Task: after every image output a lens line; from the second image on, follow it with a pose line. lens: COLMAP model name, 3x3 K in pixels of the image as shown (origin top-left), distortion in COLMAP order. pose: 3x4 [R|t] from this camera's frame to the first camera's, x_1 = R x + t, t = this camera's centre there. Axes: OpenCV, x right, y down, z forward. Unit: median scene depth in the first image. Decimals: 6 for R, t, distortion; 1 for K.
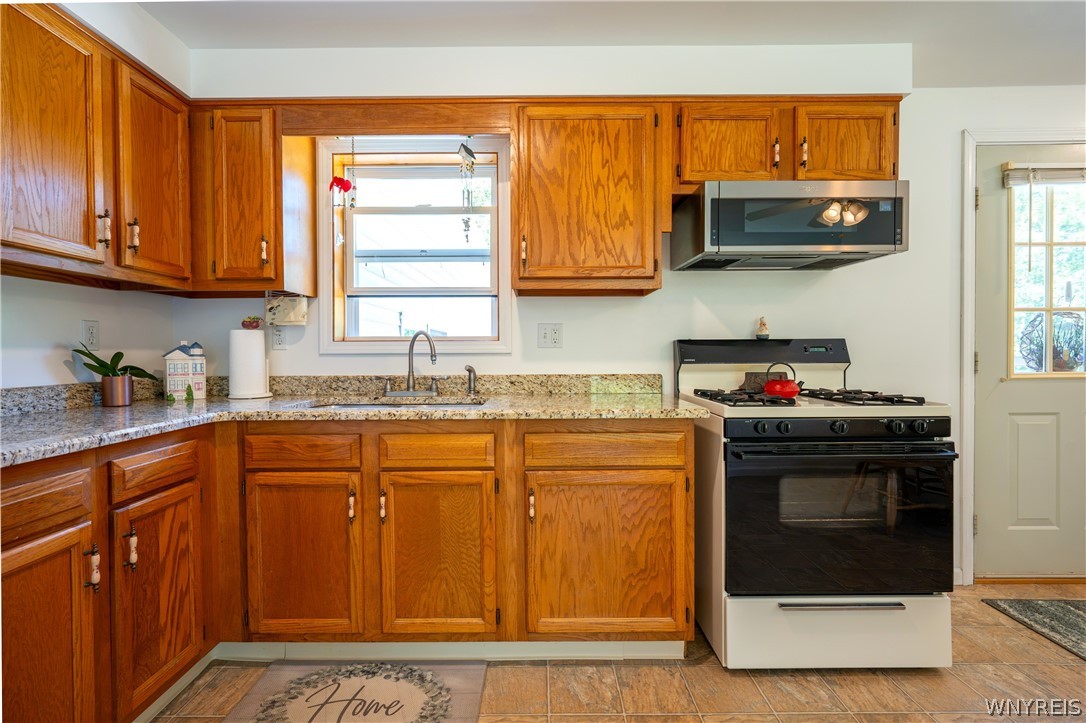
lens RADIAL K [[490.0, 0, 540.7], [0, 490.0, 358.6], [0, 0, 1]] dist [-0.004654, 0.001431]
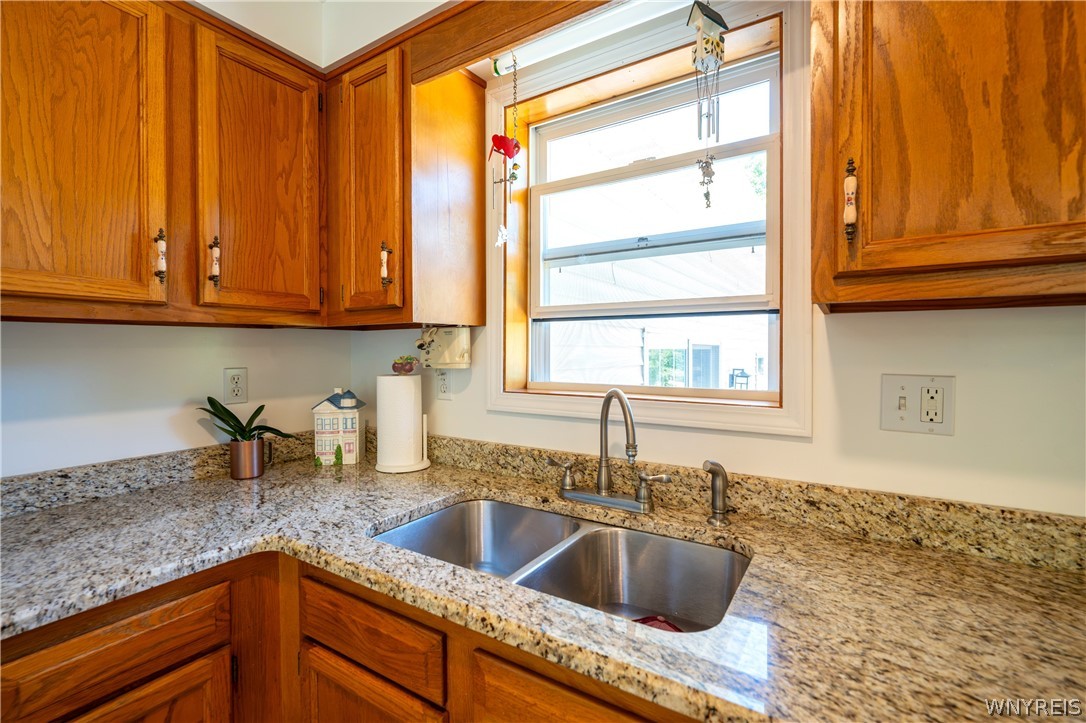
lens RADIAL K [[490.0, 0, 541.3], [0, 490.0, 355.3], [0, 0, 1]] dist [-0.004654, 0.001431]
pose [[0.842659, 0.007941, -0.538390, -0.030848], [-0.008770, 0.999961, 0.001023, -0.100235], [0.538377, 0.003859, 0.842695, 0.552017]]
